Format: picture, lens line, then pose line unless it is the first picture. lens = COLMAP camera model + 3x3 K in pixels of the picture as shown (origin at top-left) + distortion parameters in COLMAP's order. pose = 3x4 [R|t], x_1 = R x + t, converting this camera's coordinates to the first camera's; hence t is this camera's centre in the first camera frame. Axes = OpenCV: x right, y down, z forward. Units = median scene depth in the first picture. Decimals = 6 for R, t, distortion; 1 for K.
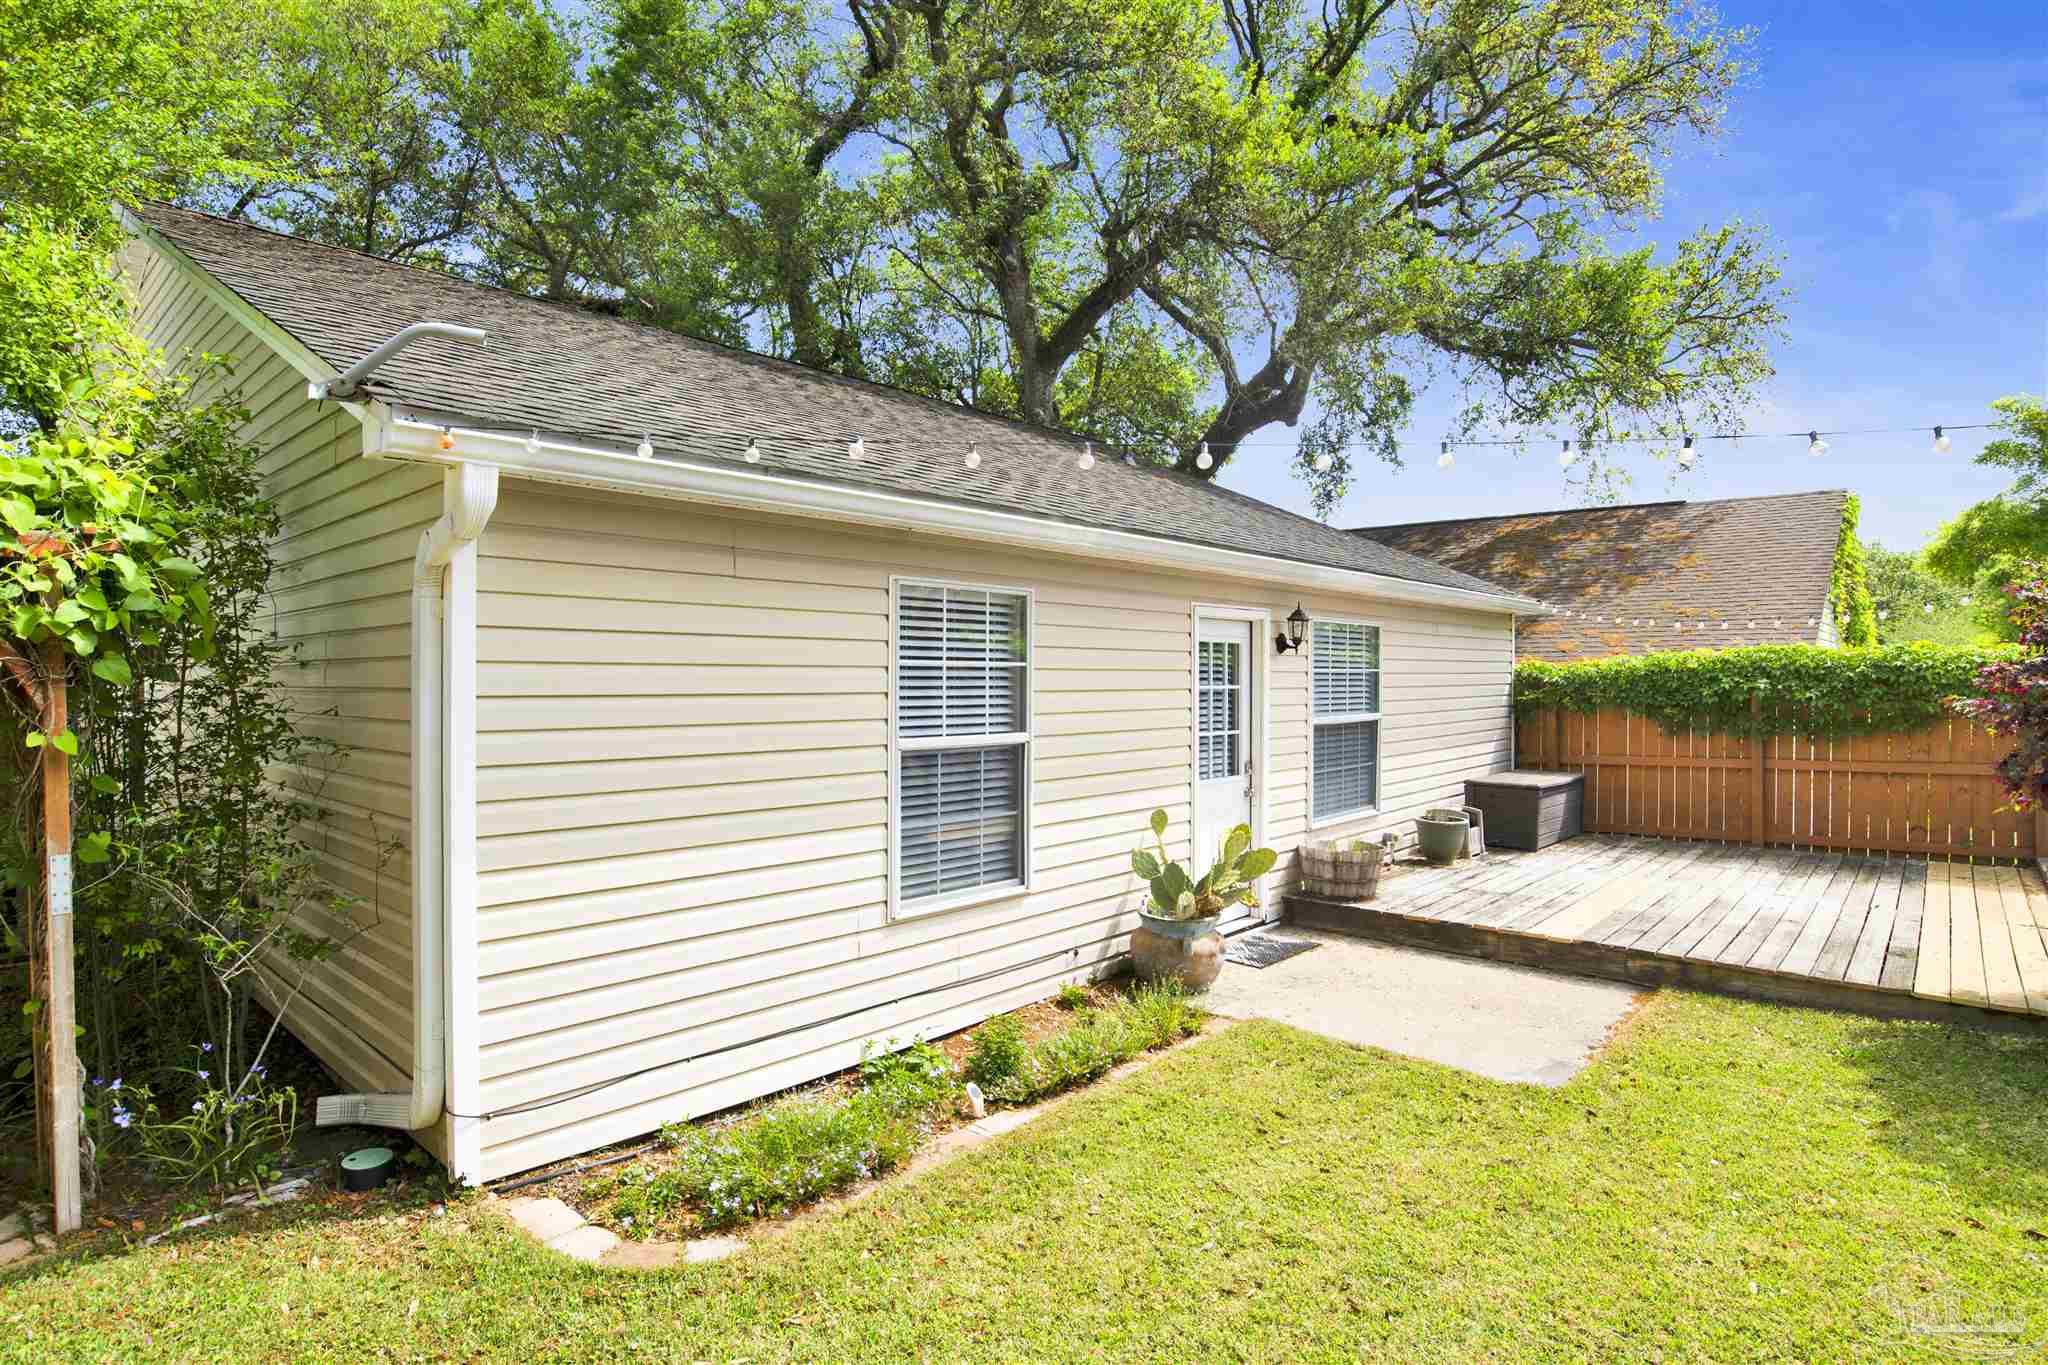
lens RADIAL K [[1067.5, 0, 1024.0], [0, 1067.5, 682.5], [0, 0, 1]] dist [-0.067412, 0.021293]
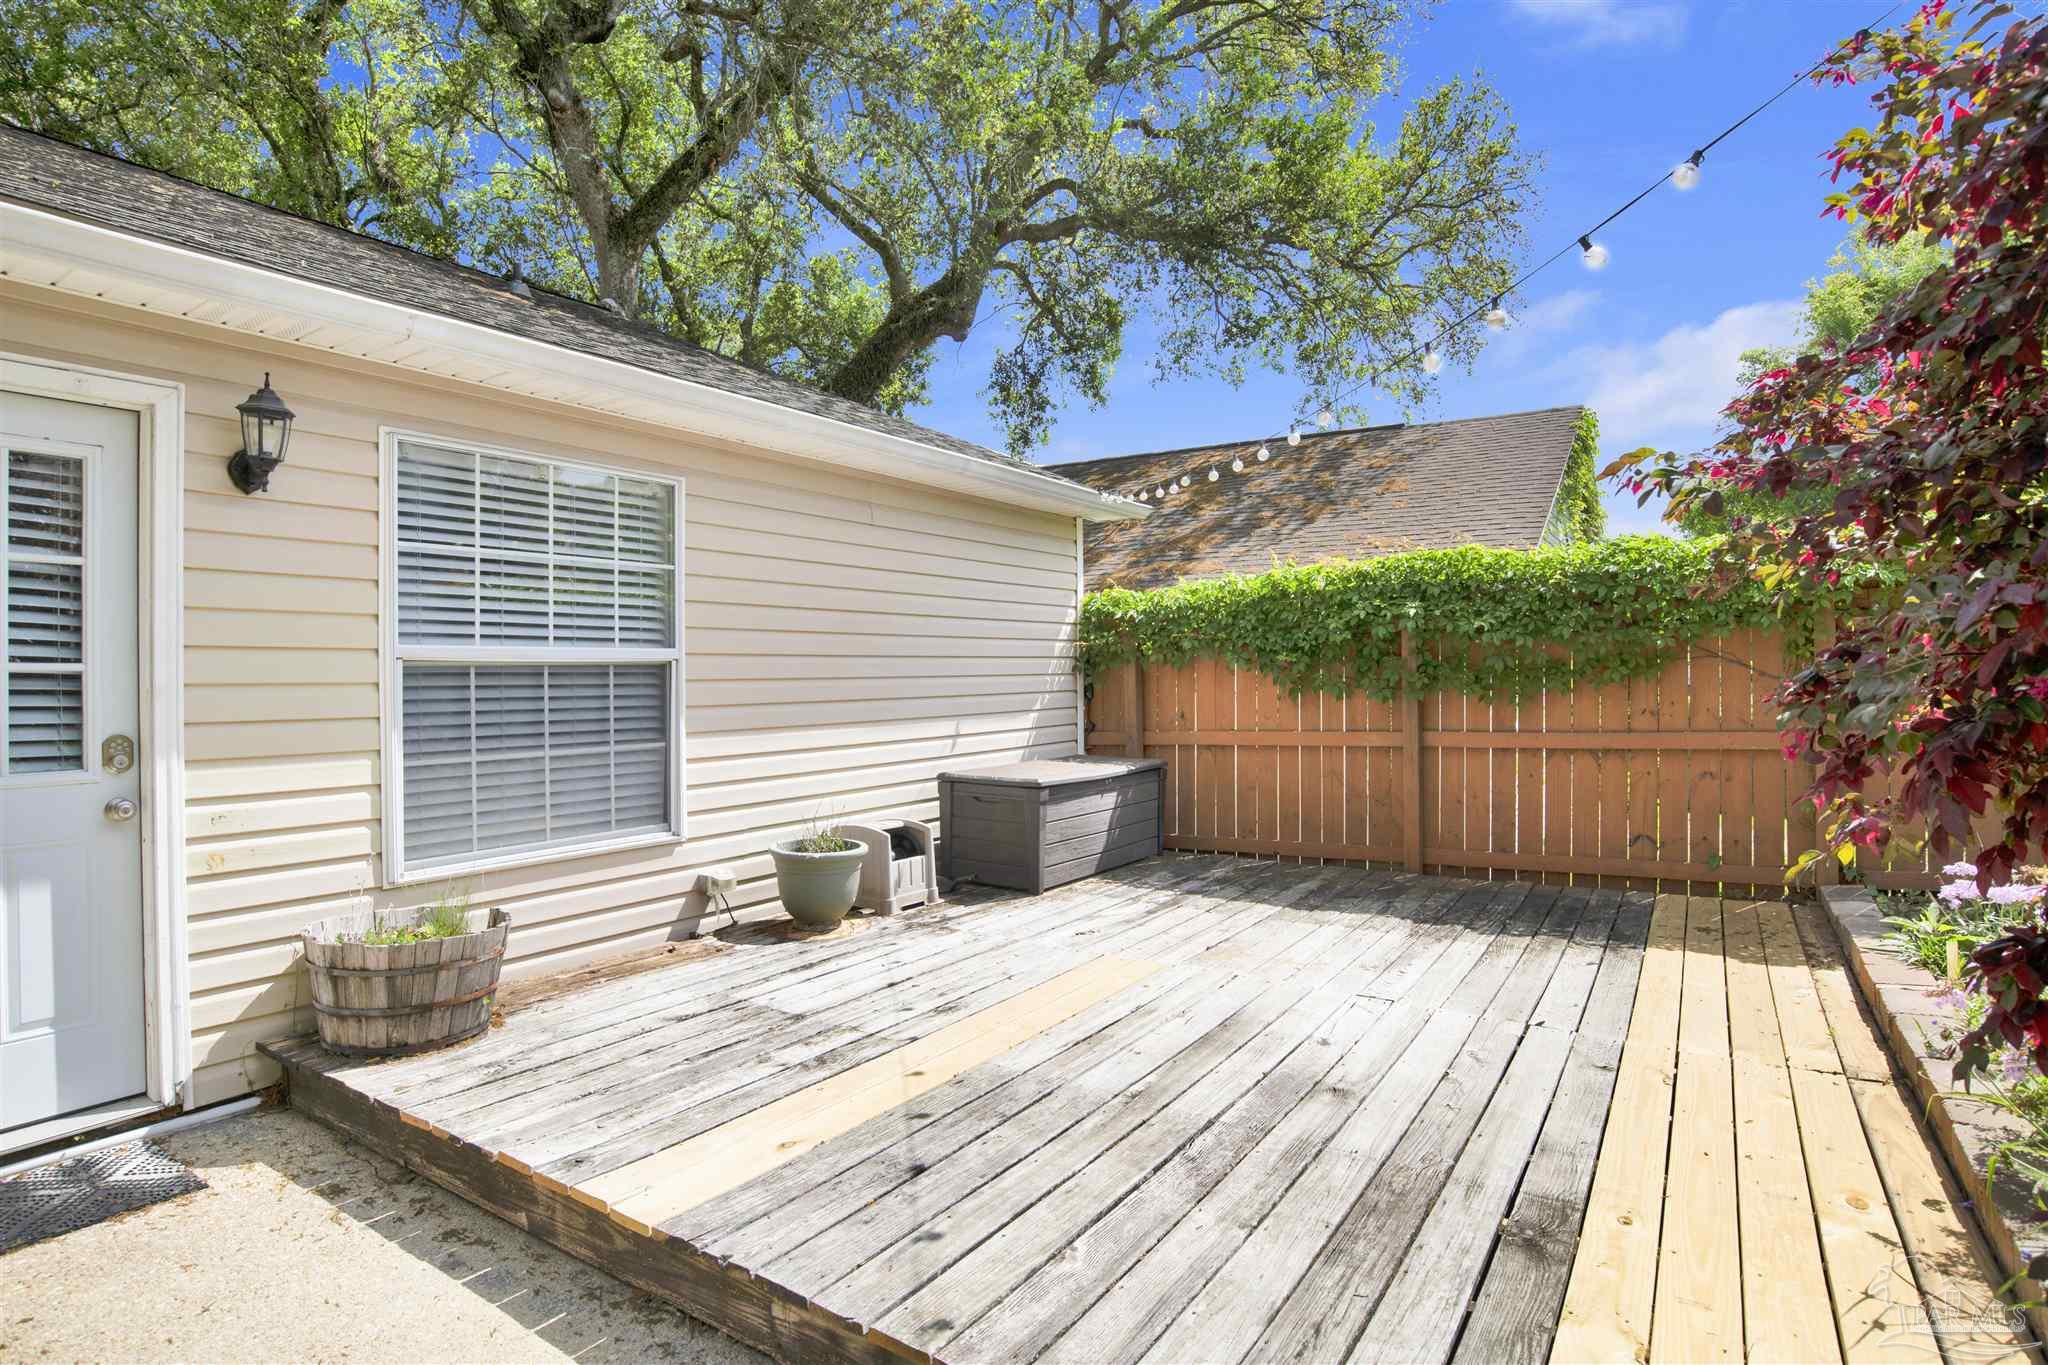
lens RADIAL K [[1067.5, 0, 1024.0], [0, 1067.5, 682.5], [0, 0, 1]] dist [-0.067412, 0.021293]
pose [[0.988202, -0.008834, 0.152900, 0.374071], [0.008617, 0.999961, 0.002084, 0.040437], [-0.152912, -0.000741, 0.988240, 0.399868]]
